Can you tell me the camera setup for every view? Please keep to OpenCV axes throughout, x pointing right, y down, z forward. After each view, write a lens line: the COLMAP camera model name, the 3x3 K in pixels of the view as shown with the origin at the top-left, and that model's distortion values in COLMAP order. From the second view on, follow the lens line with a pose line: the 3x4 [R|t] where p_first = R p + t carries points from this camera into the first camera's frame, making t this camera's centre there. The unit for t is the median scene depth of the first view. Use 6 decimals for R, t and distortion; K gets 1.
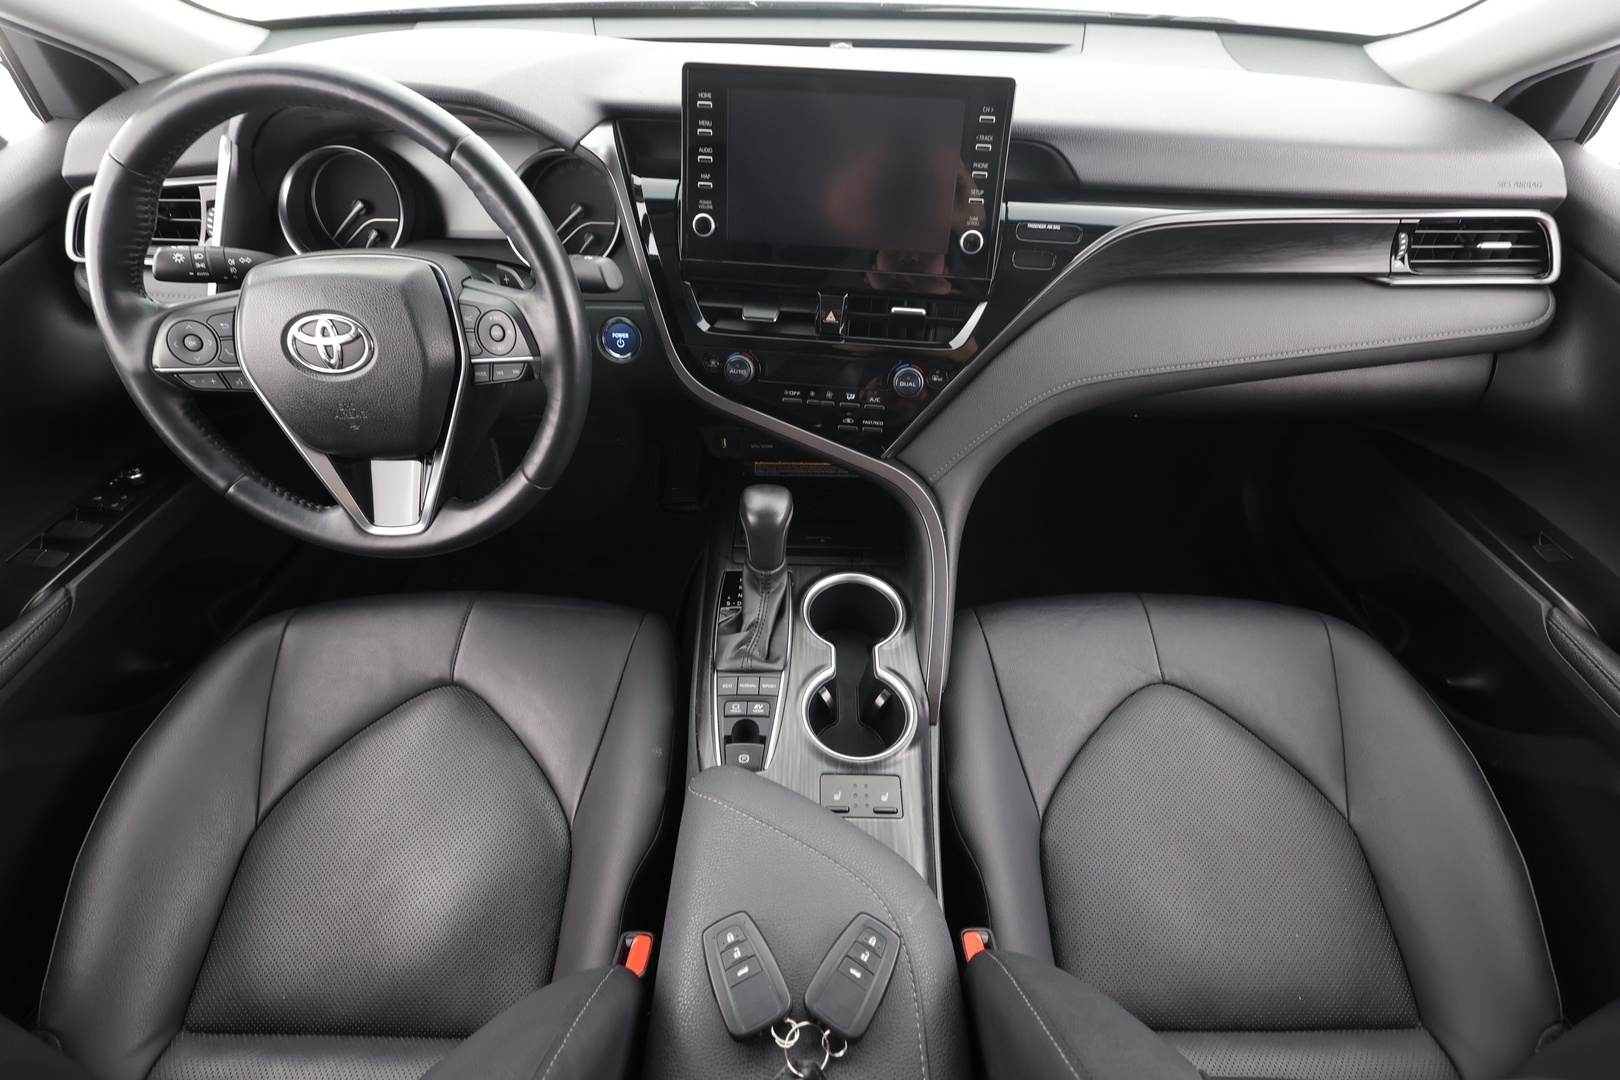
lens RADIAL K [[760.0, 0, 810.6], [0, 760.0, 540.5], [0, 0, 1]] dist [-0.000659, 0.000024]
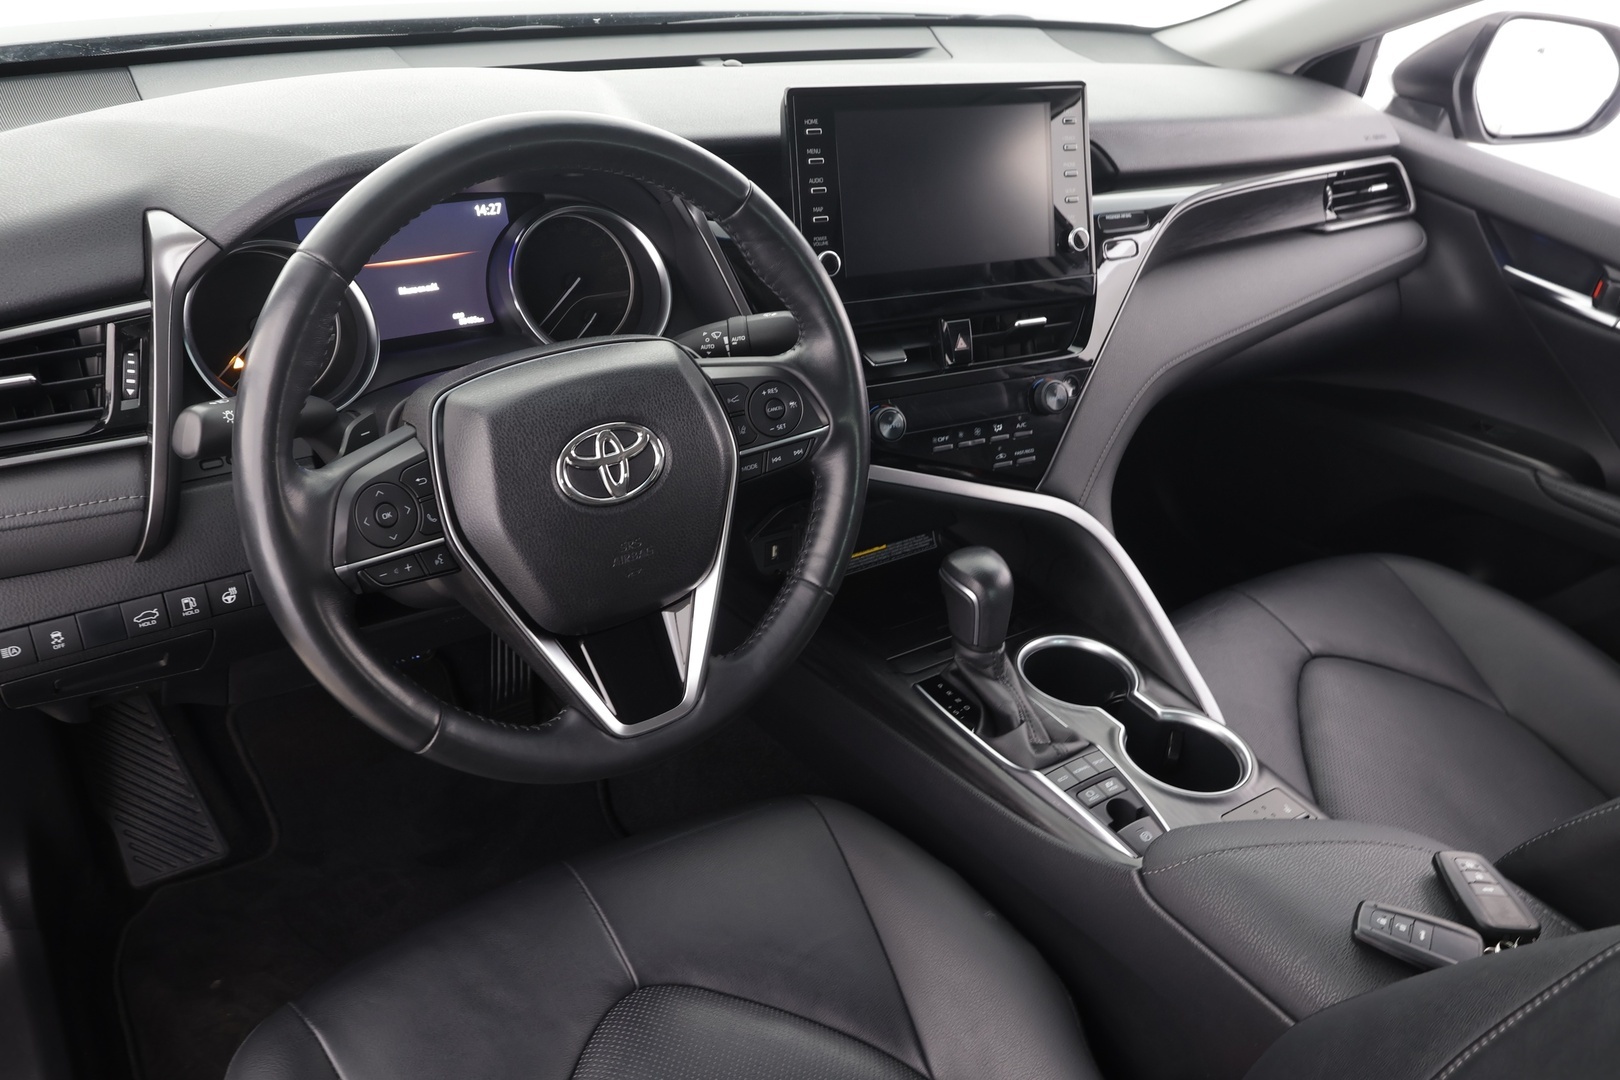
lens RADIAL K [[1276.0, 0, 815.5], [0, 1276.0, 540.1], [0, 0, 1]] dist [0.005049, -0.002694]
pose [[0.815219, -0.249172, 0.522811, -0.957053], [0.352077, 0.929976, -0.105766, 0.007349], [-0.459848, 0.270291, 0.845862, -0.089168]]
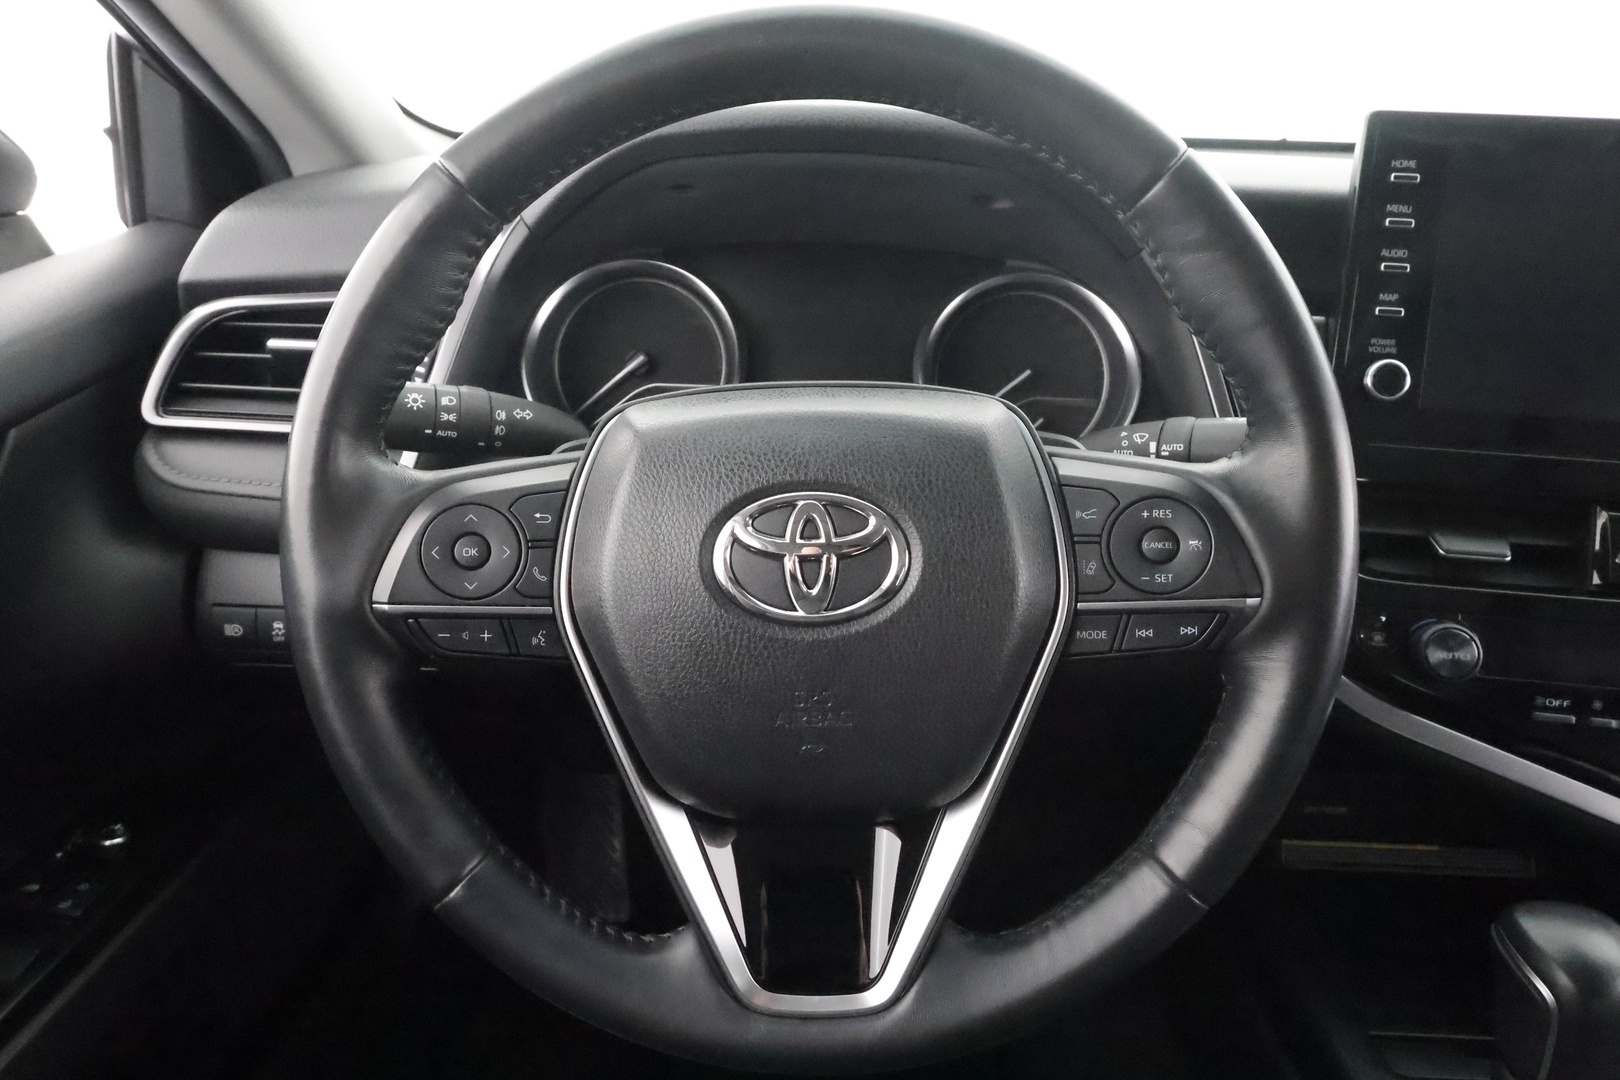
lens RADIAL K [[1050.2, 0, 811.7], [0, 1050.2, 541.7], [0, 0, 1]] dist [0.002987, -0.004911]
pose [[0.999680, 0.023563, -0.009239, -0.529568], [-0.025309, 0.933581, -0.357472, -0.041810], [0.000202, 0.357591, 0.933878, 0.364656]]
